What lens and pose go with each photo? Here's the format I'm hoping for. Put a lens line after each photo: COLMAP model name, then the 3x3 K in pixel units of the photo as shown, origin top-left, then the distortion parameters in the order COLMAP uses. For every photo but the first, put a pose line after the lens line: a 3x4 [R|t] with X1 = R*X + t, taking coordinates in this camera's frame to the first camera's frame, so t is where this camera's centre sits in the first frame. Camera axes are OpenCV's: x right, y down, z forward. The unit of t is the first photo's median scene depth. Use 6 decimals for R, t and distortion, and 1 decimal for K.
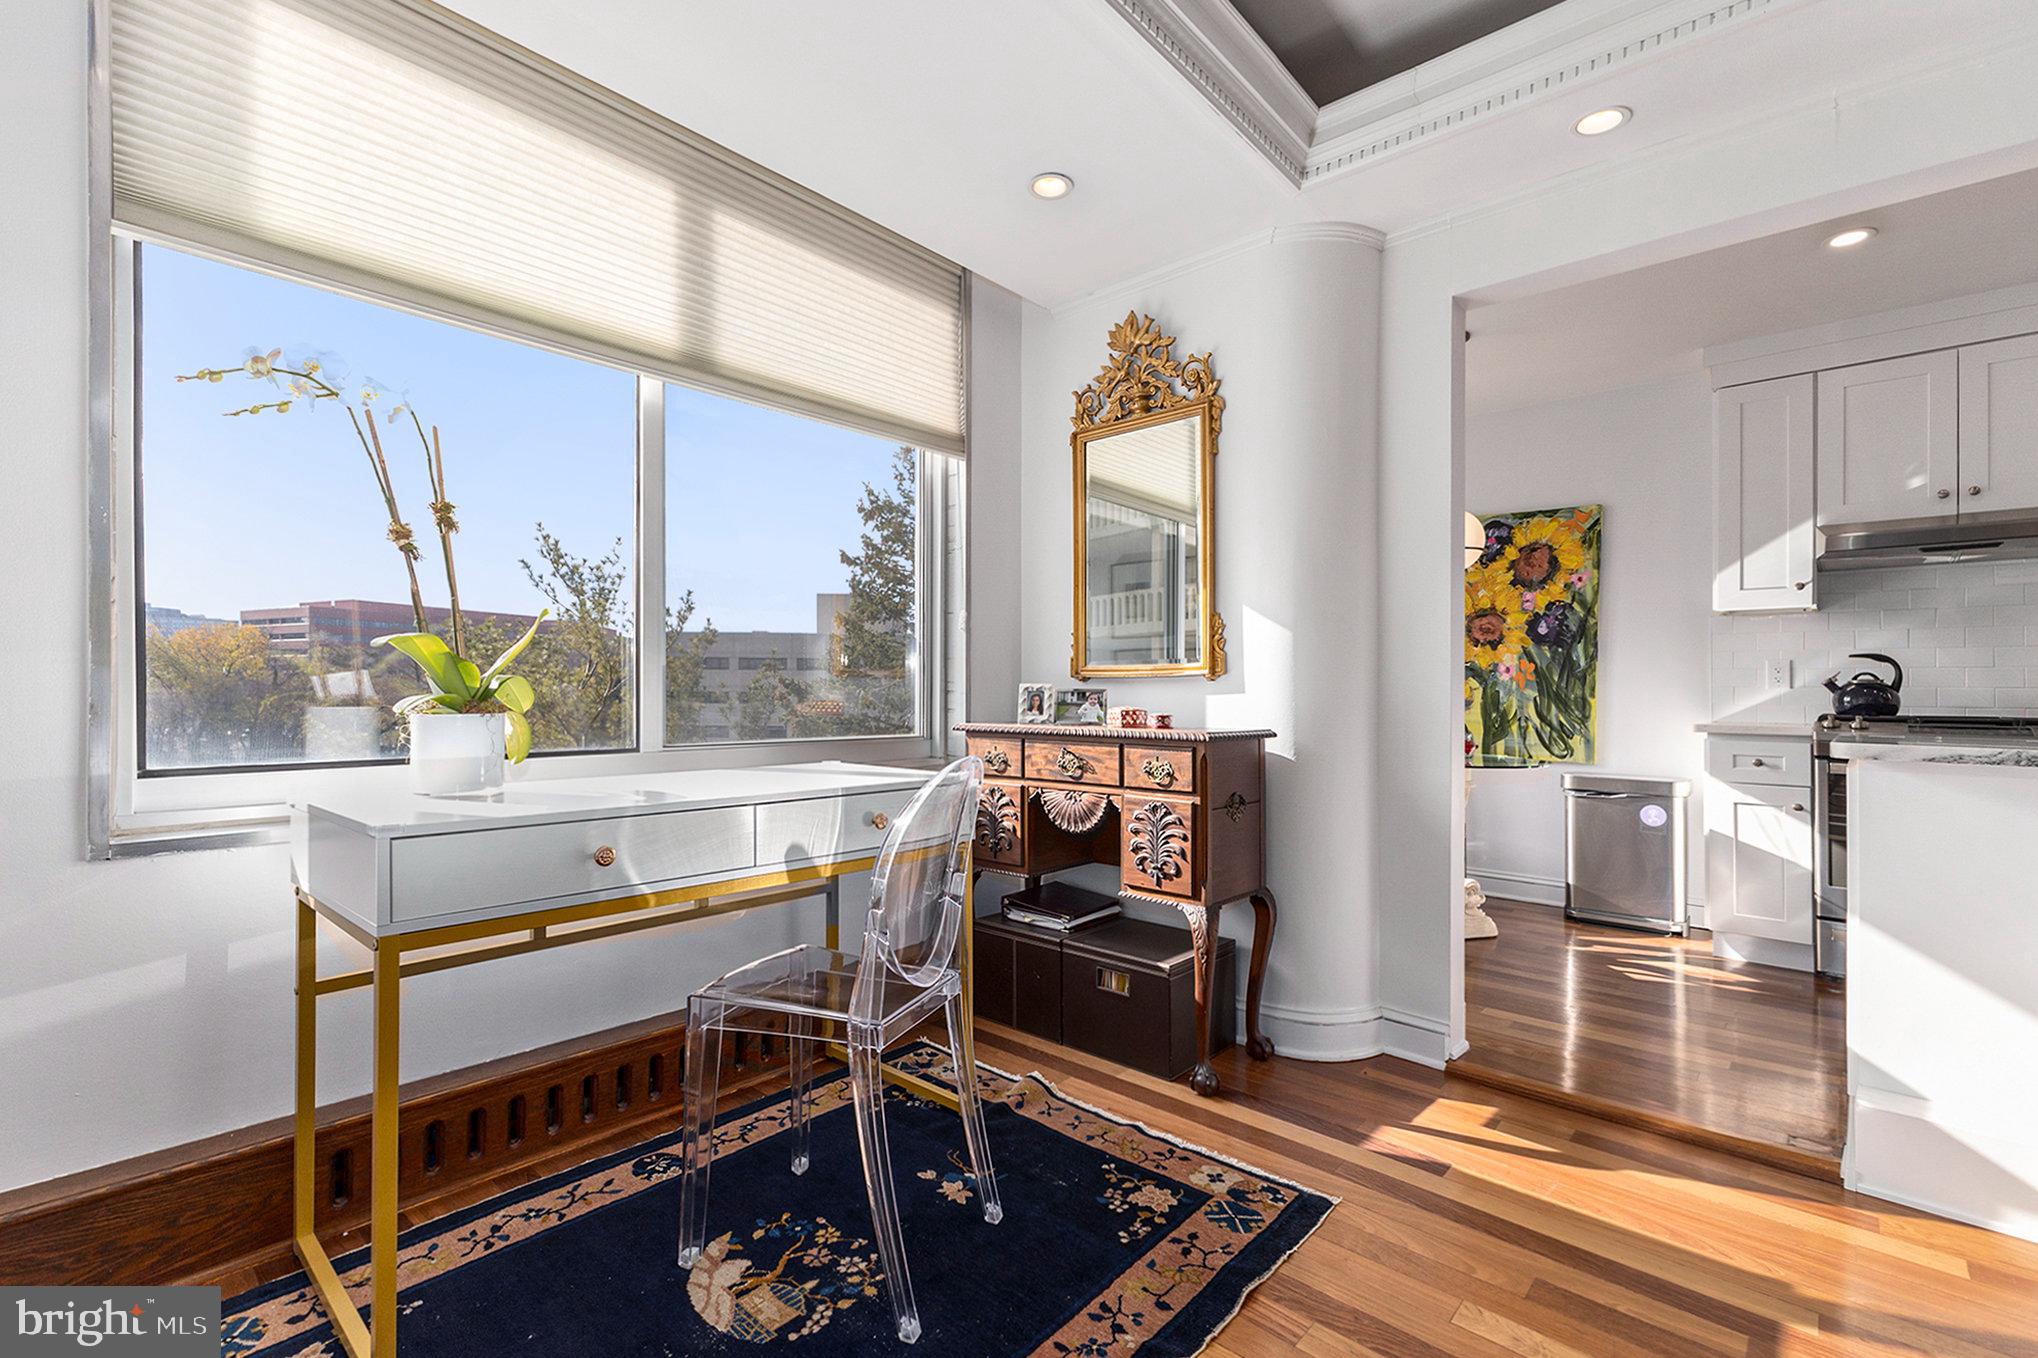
lens RADIAL K [[900.0, 0, 1016.8], [0, 900.0, 658.7], [0, 0, 1]] dist [0.009937, 0.003907]
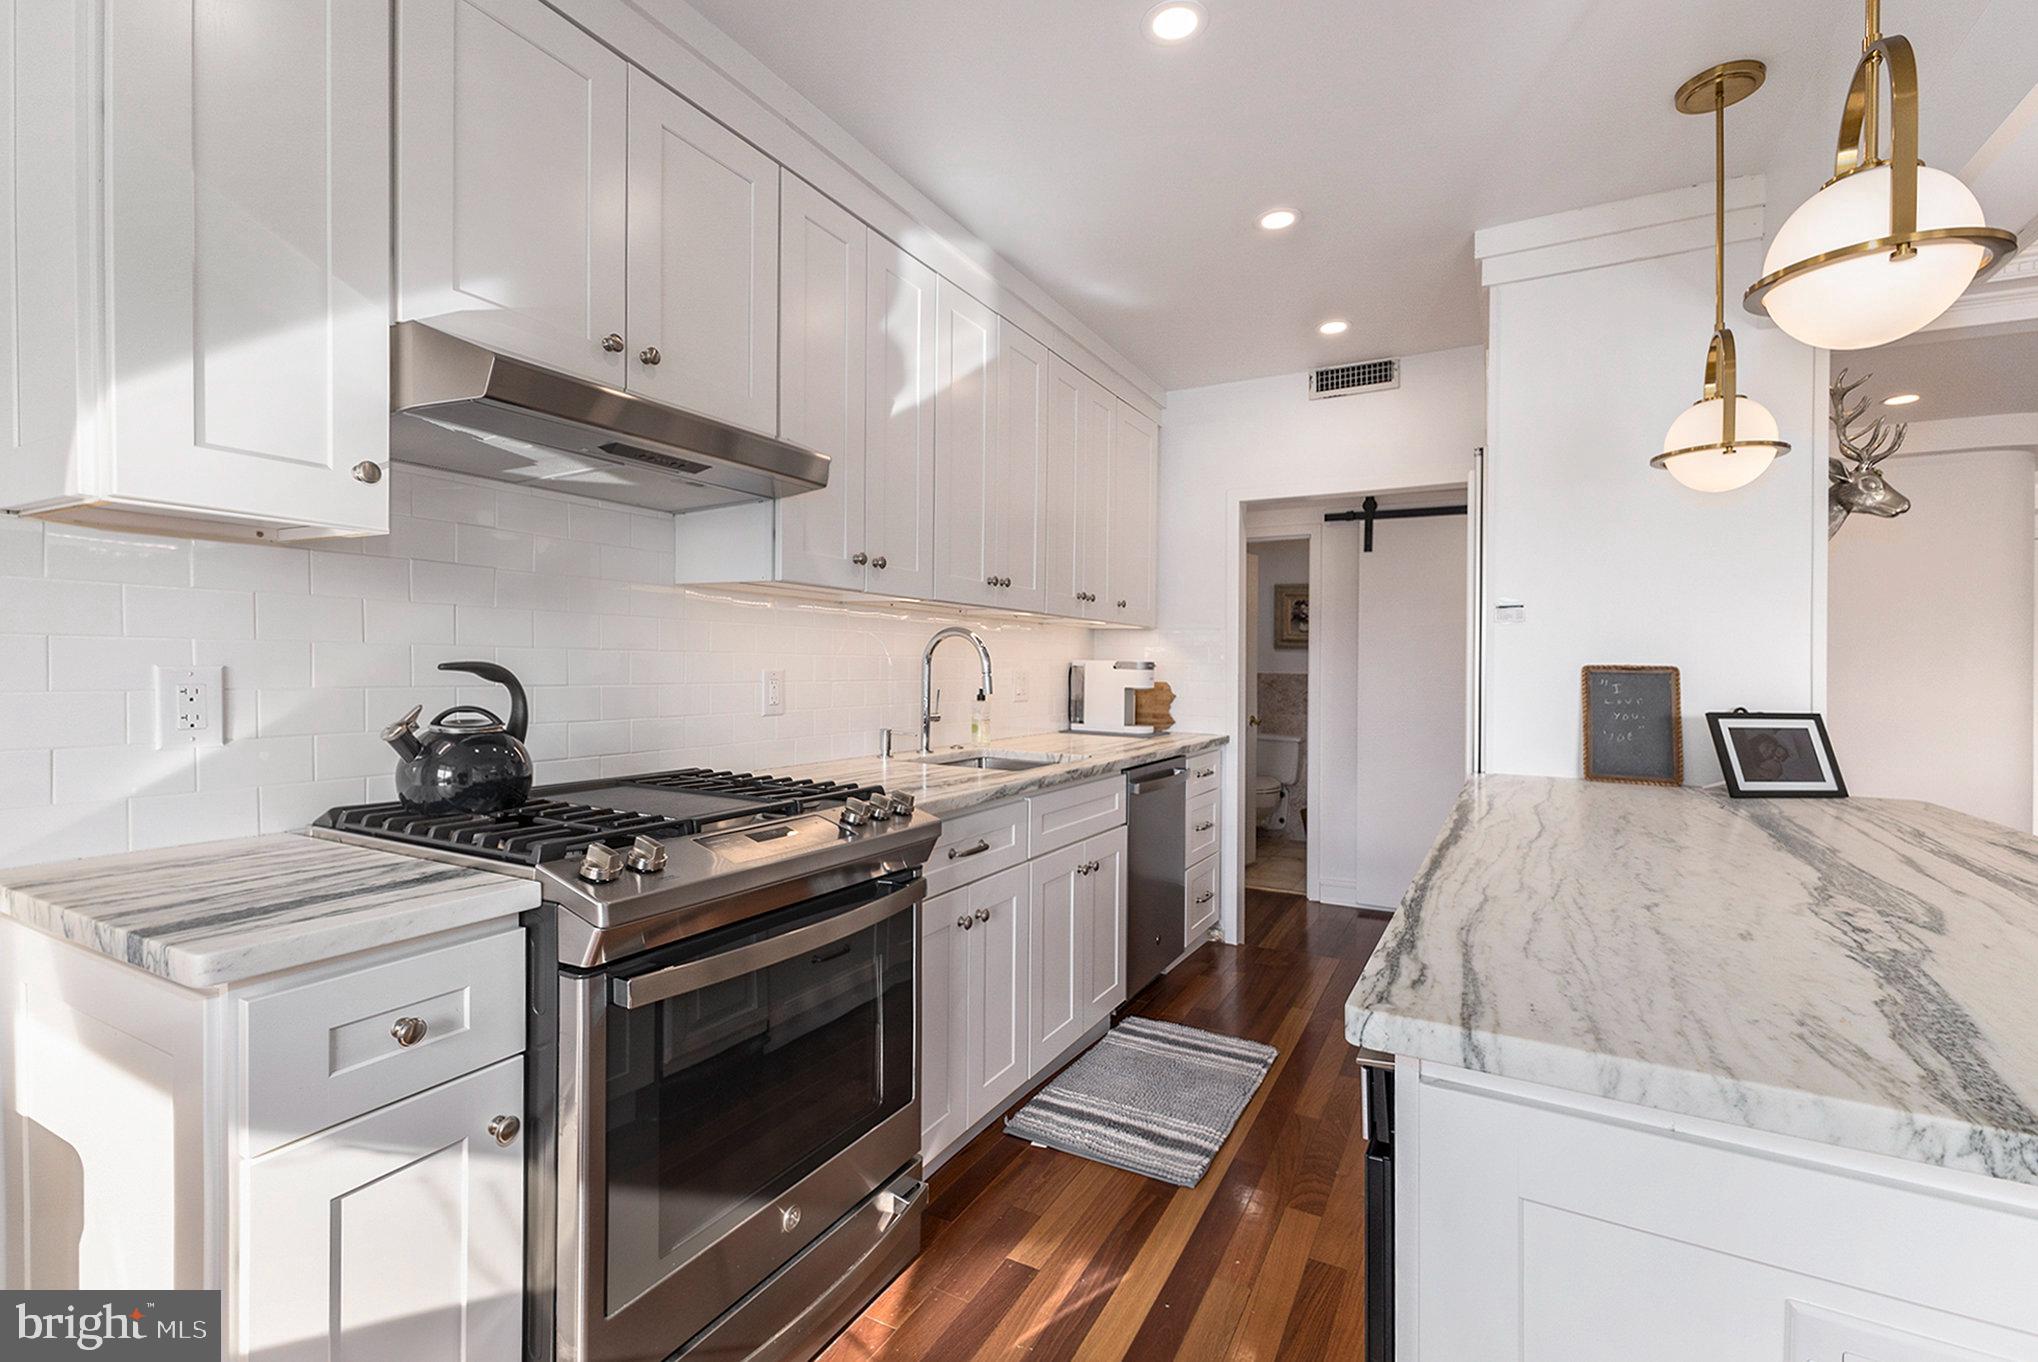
lens RADIAL K [[900.0, 0, 1023.3], [0, 900.0, 675.6], [0, 0, 1]] dist [0.009937, 0.003907]
pose [[-0.239601, -0.027330, 0.970487, 0.601077], [-0.052283, 0.998516, 0.015211, -0.024954], [-0.969463, -0.047095, -0.240675, 1.111510]]
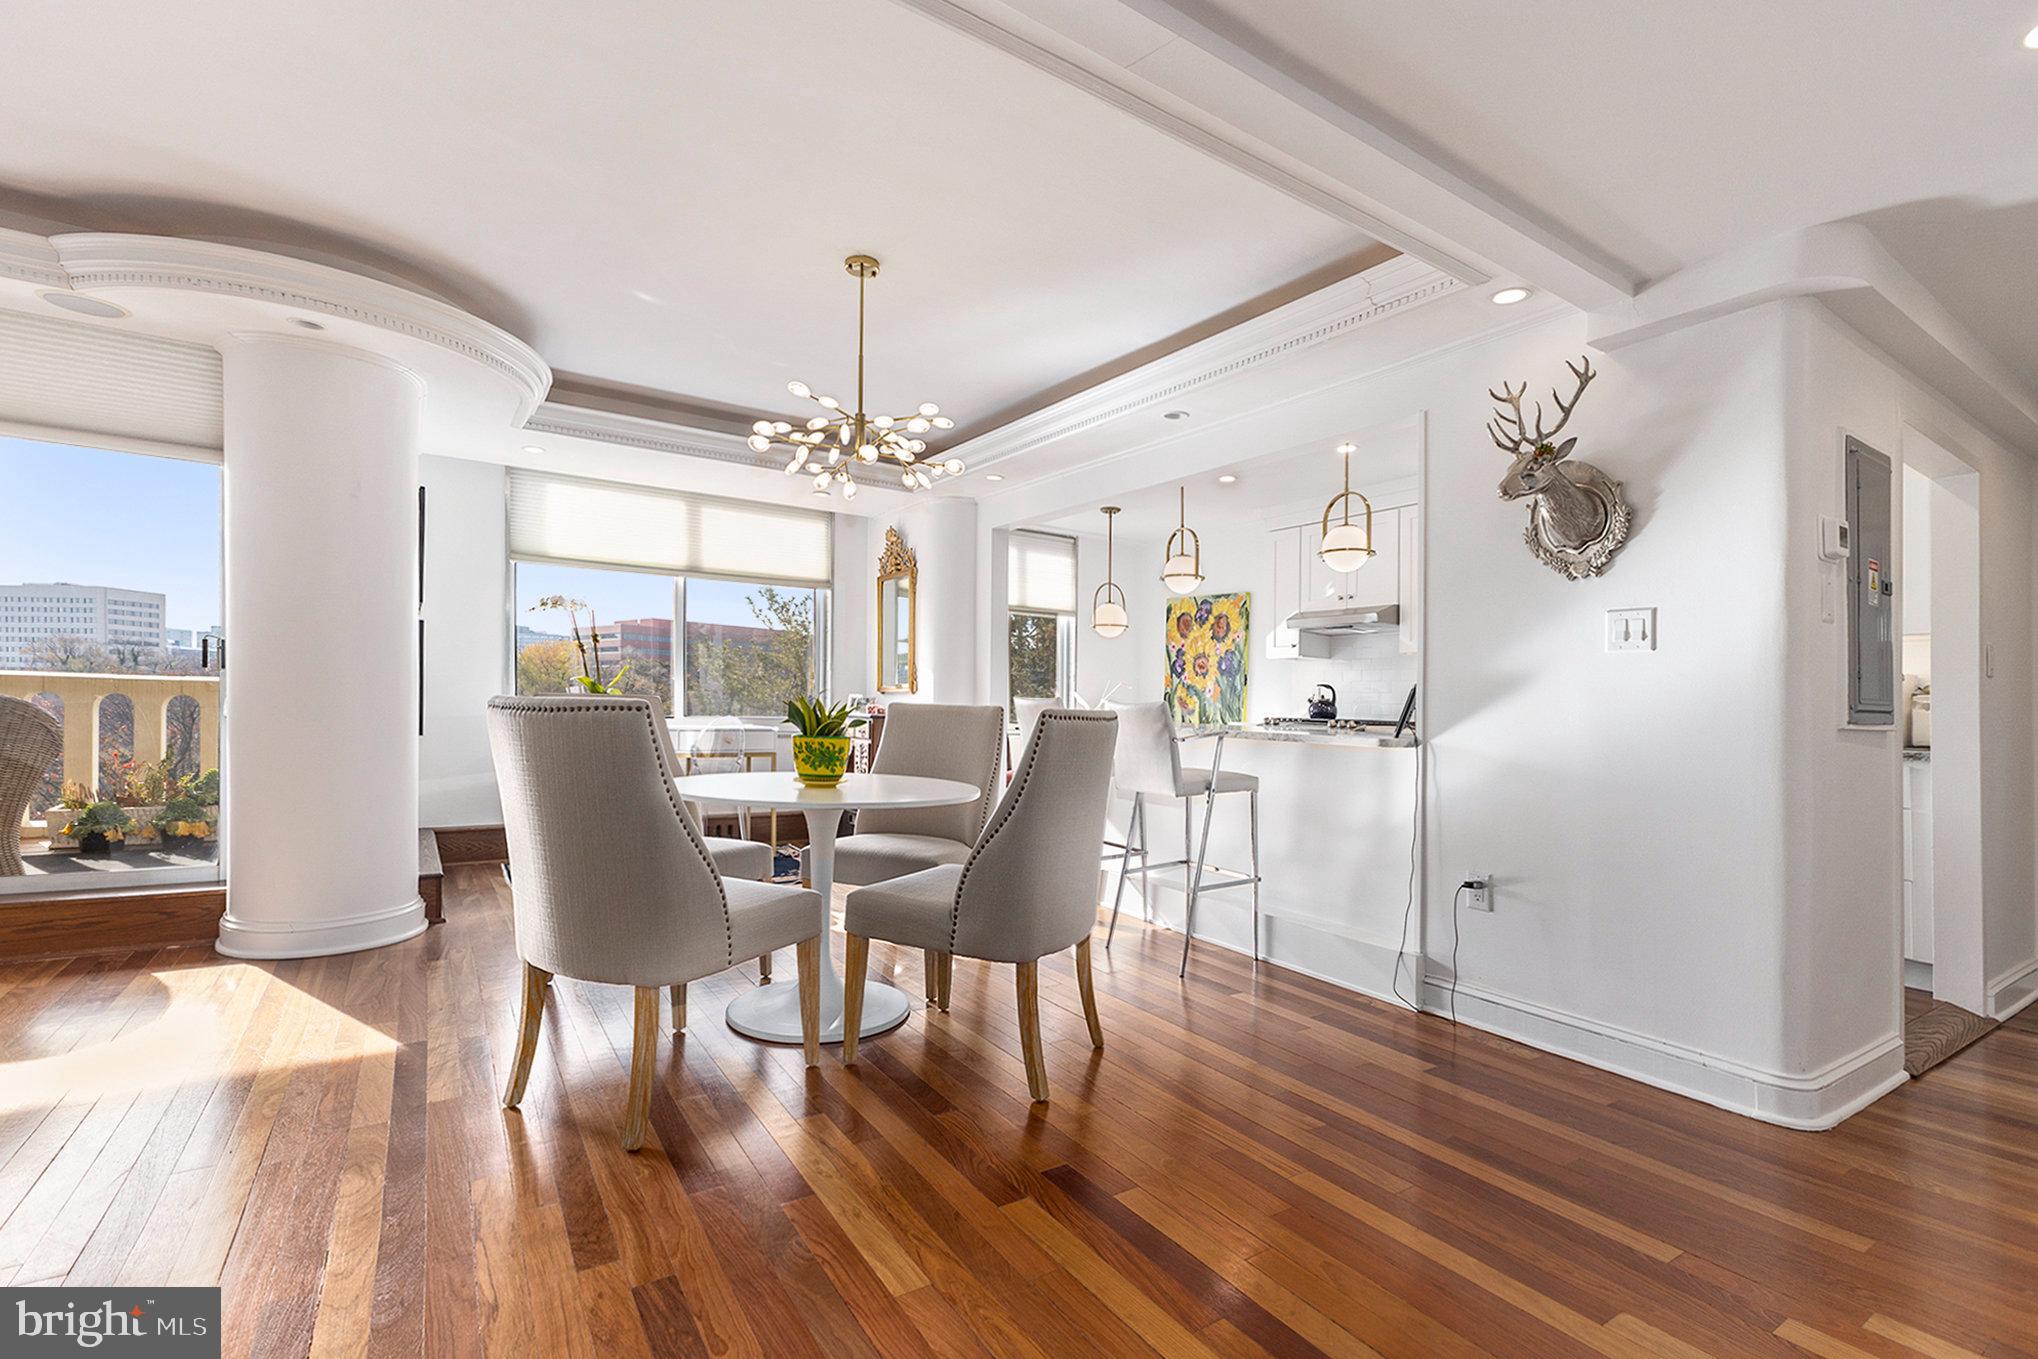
lens RADIAL K [[900.0, 0, 1039.1], [0, 900.0, 682.8], [0, 0, 1]] dist [0.009937, 0.003907]
pose [[0.973472, 0.008380, -0.228654, 1.039856], [-0.005534, 0.999899, 0.013085, -0.036794], [0.228741, -0.011472, 0.973420, -1.115074]]
